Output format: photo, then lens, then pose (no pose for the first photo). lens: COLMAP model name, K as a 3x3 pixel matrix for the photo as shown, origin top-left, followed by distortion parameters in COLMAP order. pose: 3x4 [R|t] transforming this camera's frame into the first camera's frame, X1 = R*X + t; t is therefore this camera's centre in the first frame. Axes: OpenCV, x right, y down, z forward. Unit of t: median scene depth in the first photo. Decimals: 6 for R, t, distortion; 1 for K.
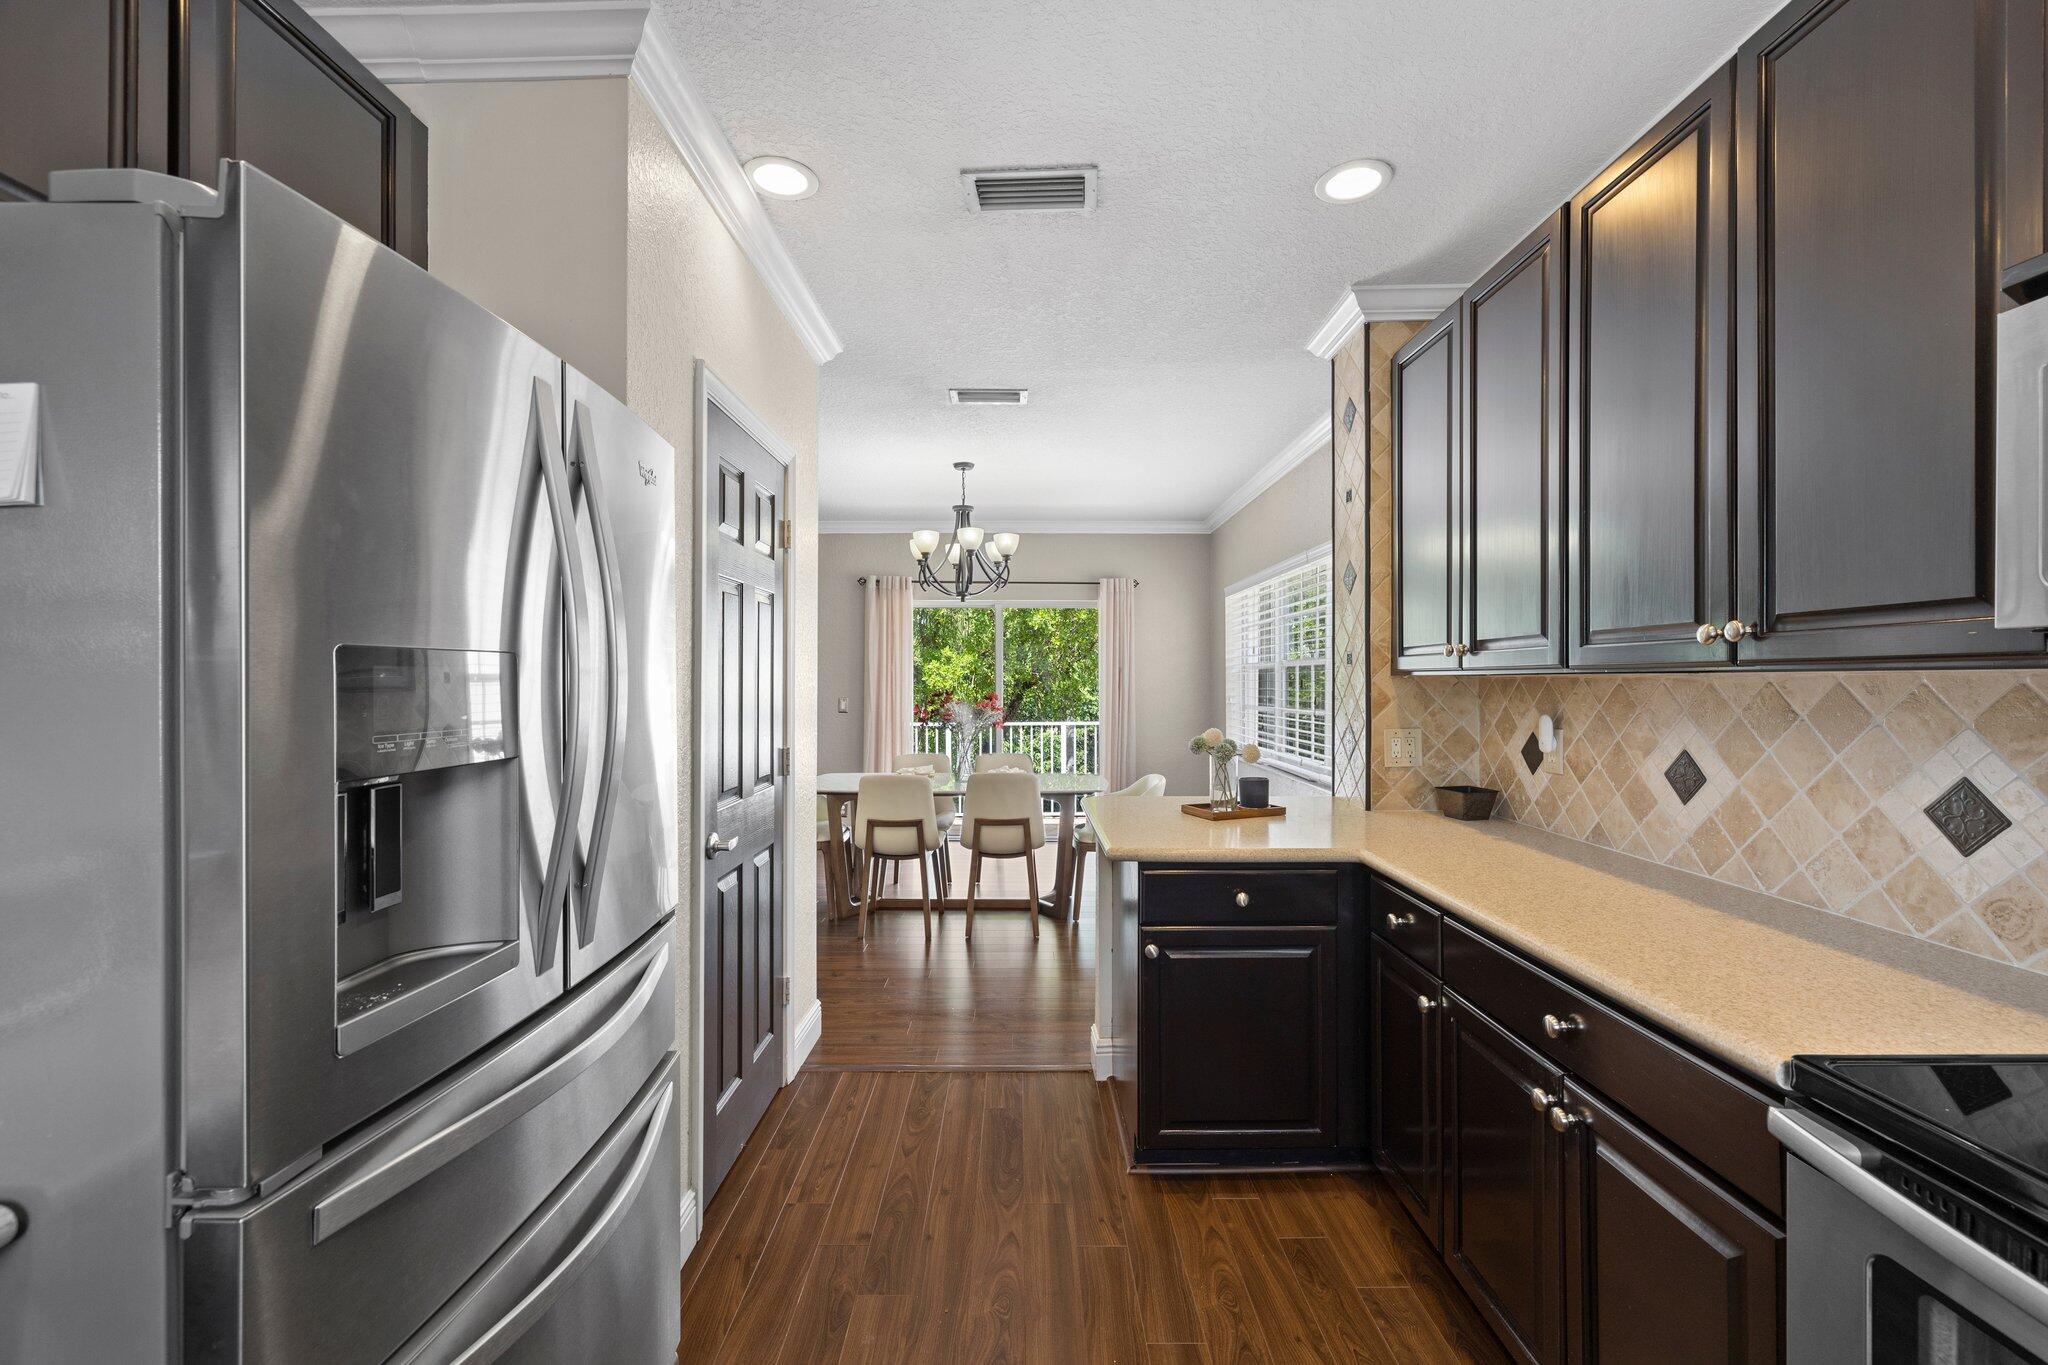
lens RADIAL K [[852.9, 0, 1032.2], [0, 852.9, 675.8], [0, 0, 1]] dist [-0.000041, 0.000001]
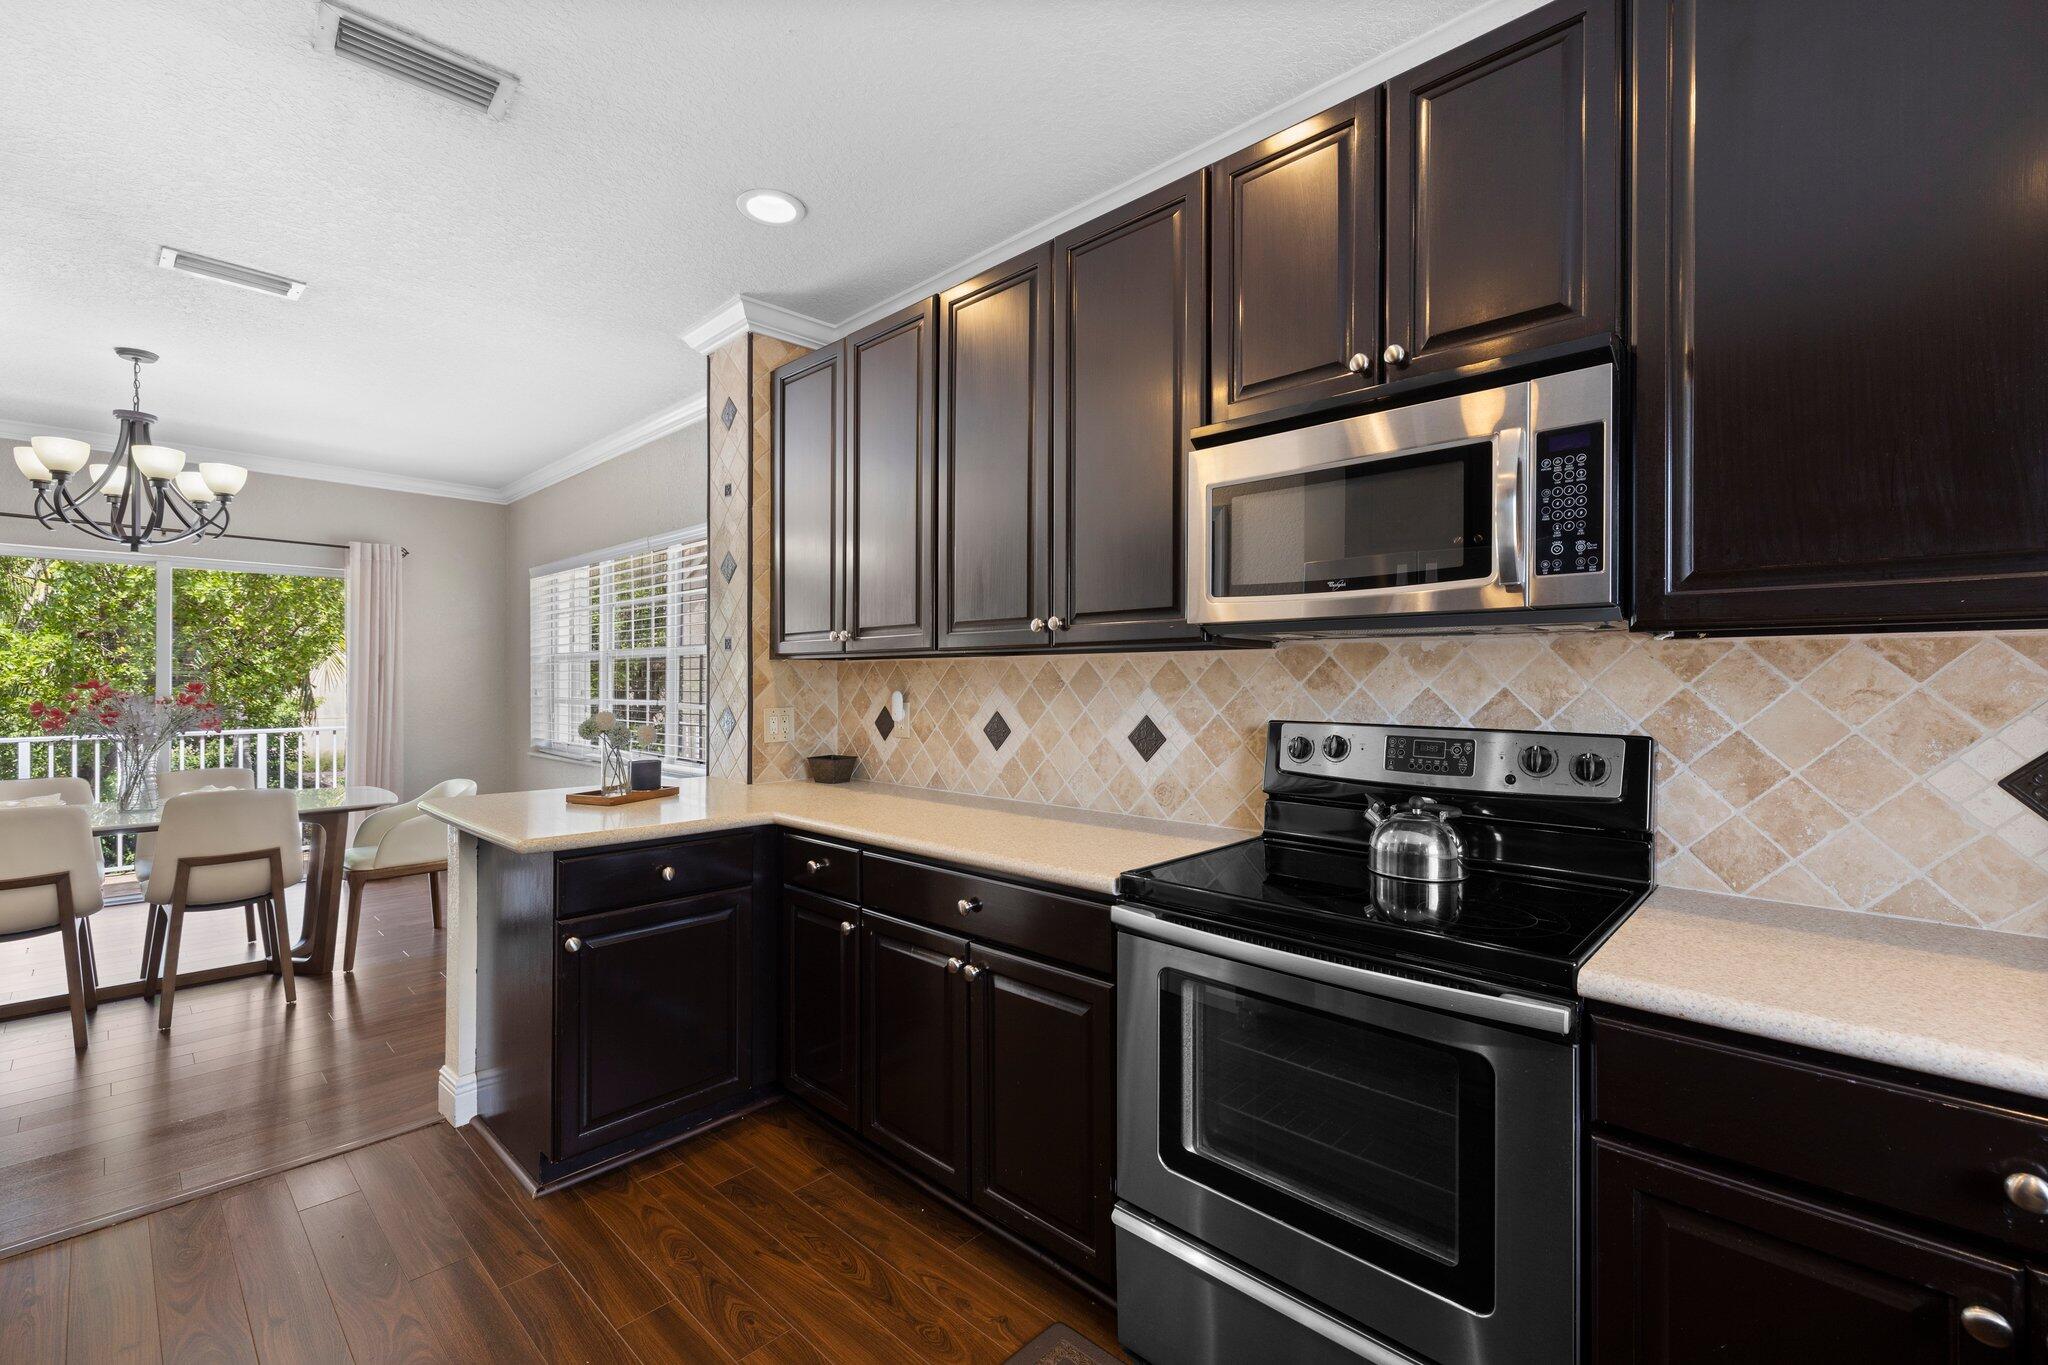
lens RADIAL K [[862.0, 0, 1031.0], [0, 862.0, 676.3], [0, 0, 1]] dist [0.000792, 0.000689]
pose [[0.692465, 0.003354, 0.721443, -0.183823], [-0.004230, 0.999991, -0.000589, 0.025471], [-0.721439, -0.002644, 0.692473, -0.016199]]
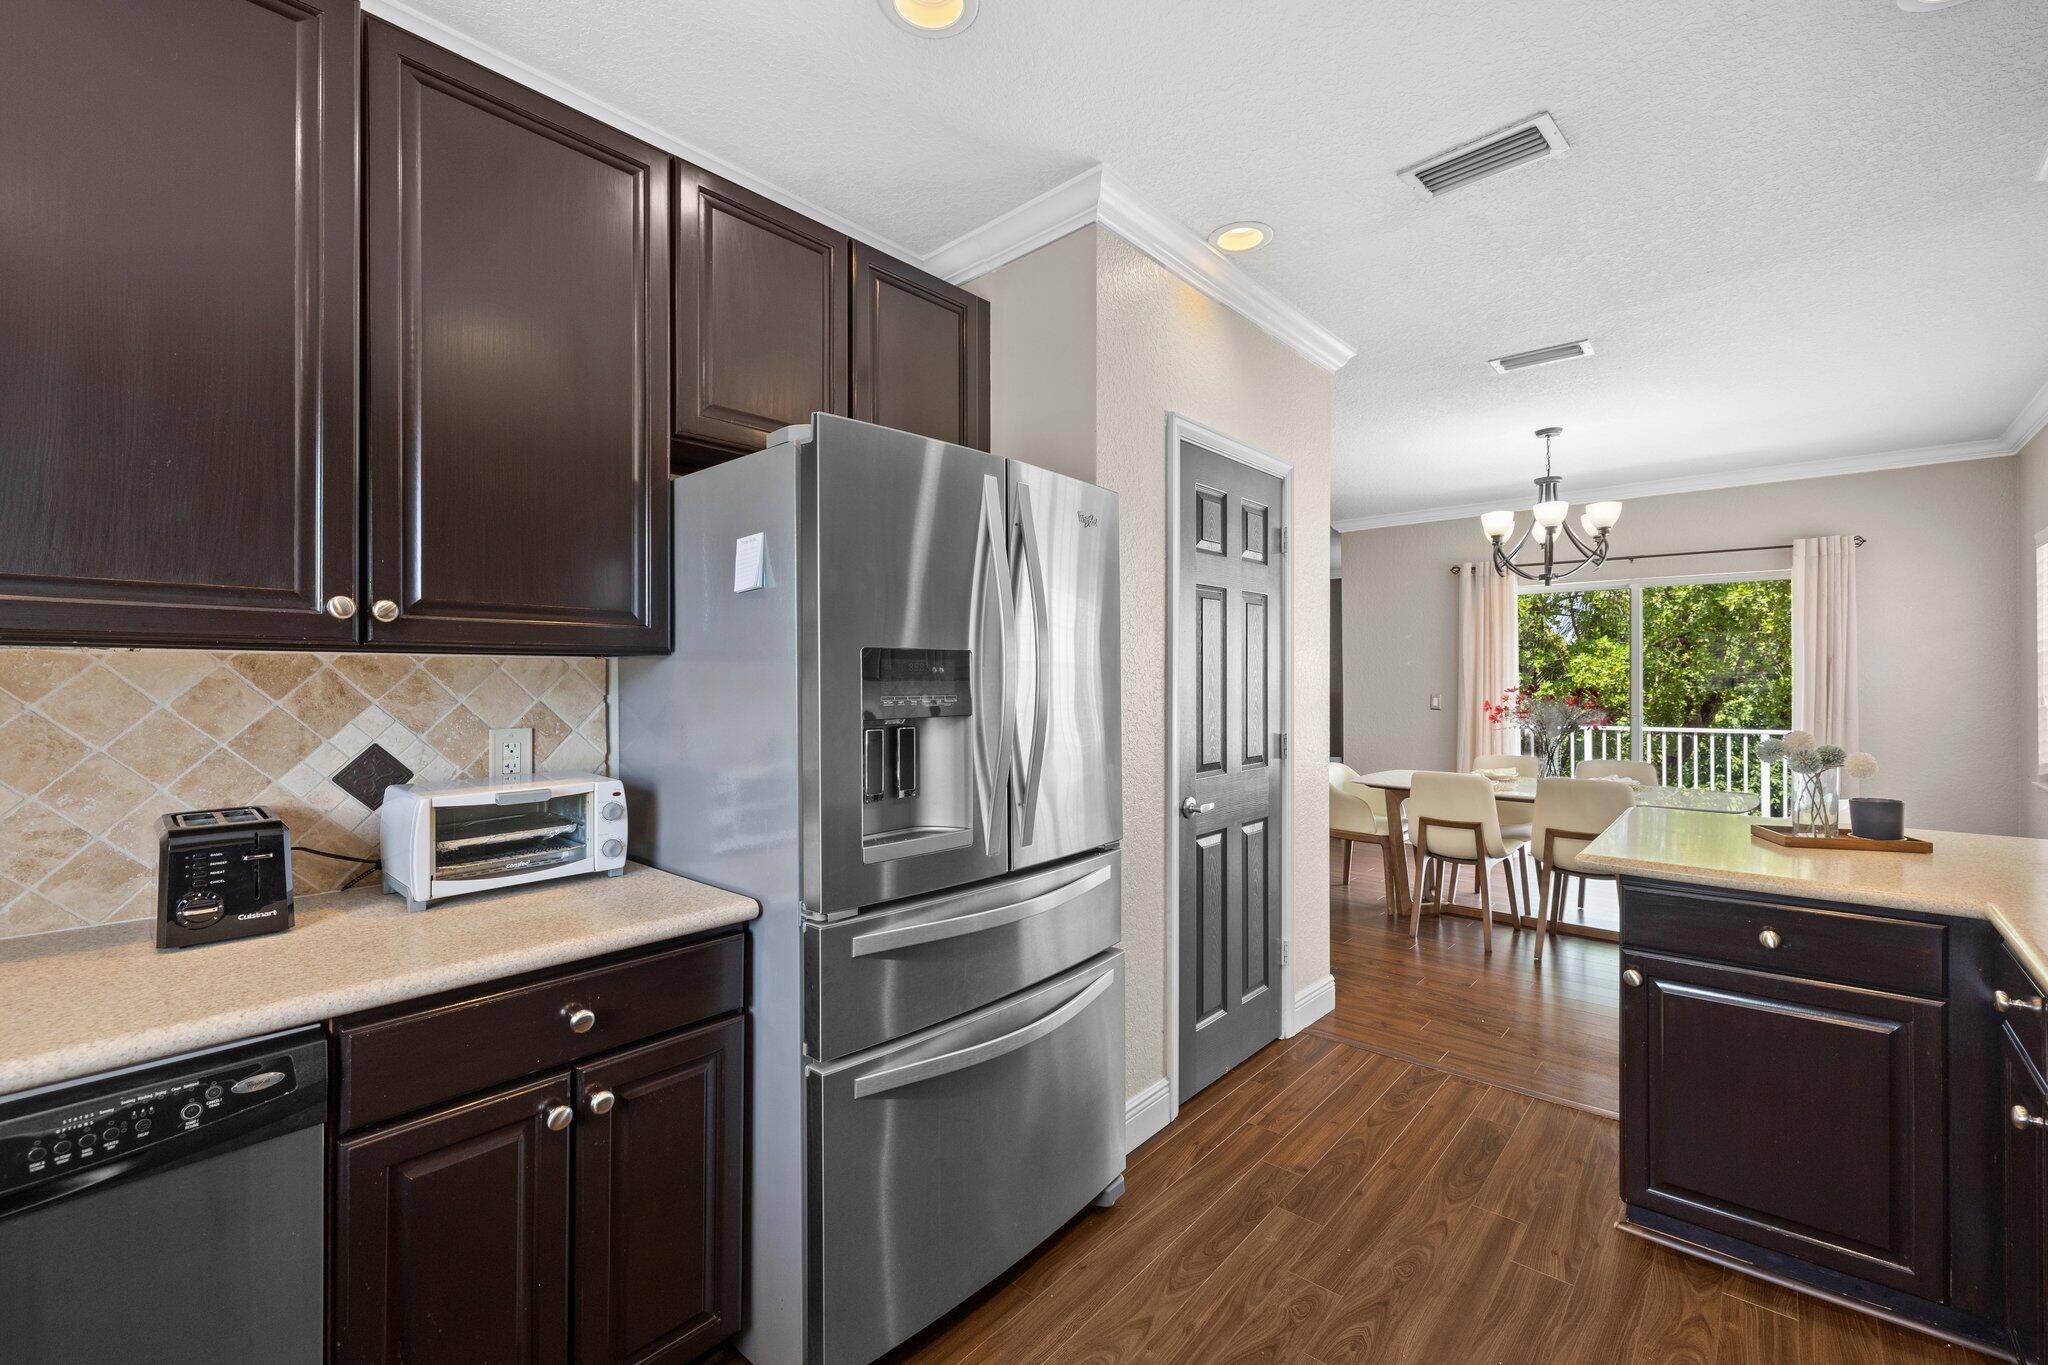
lens RADIAL K [[867.6, 0, 1037.6], [0, 867.6, 679.2], [0, 0, 1]] dist [0.001230, 0.000074]
pose [[0.752675, -0.000732, -0.658392, 0.252452], [0.004730, 0.999980, 0.004295, 0.009216], [0.658375, -0.006347, 0.752663, -0.066497]]
